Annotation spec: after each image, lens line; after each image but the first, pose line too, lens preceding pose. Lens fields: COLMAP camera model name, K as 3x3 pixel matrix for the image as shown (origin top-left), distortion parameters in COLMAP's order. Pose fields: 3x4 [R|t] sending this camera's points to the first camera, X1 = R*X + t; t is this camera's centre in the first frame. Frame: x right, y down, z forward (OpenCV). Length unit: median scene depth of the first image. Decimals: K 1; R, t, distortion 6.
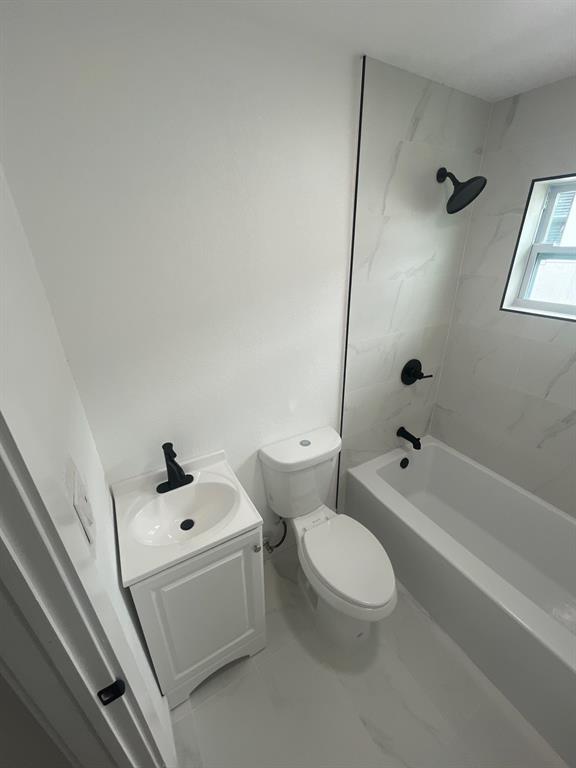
lens RADIAL K [[311.8, 0, 291.5], [0, 311.8, 383.2], [0, 0, 1]] dist [0.001246, -0.001327]
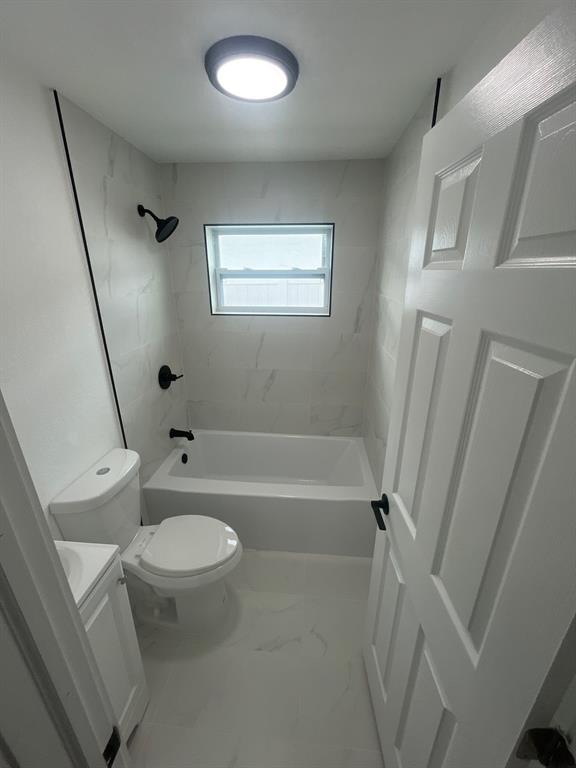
lens RADIAL K [[311.8, 0, 293.6], [0, 311.8, 382.1], [0, 0, 1]] dist [0.001246, -0.001327]
pose [[0.565409, -0.259963, 0.782772, -0.283743], [0.330647, 0.940877, 0.073639, 0.062146], [-0.755635, 0.217185, 0.617937, -0.048651]]
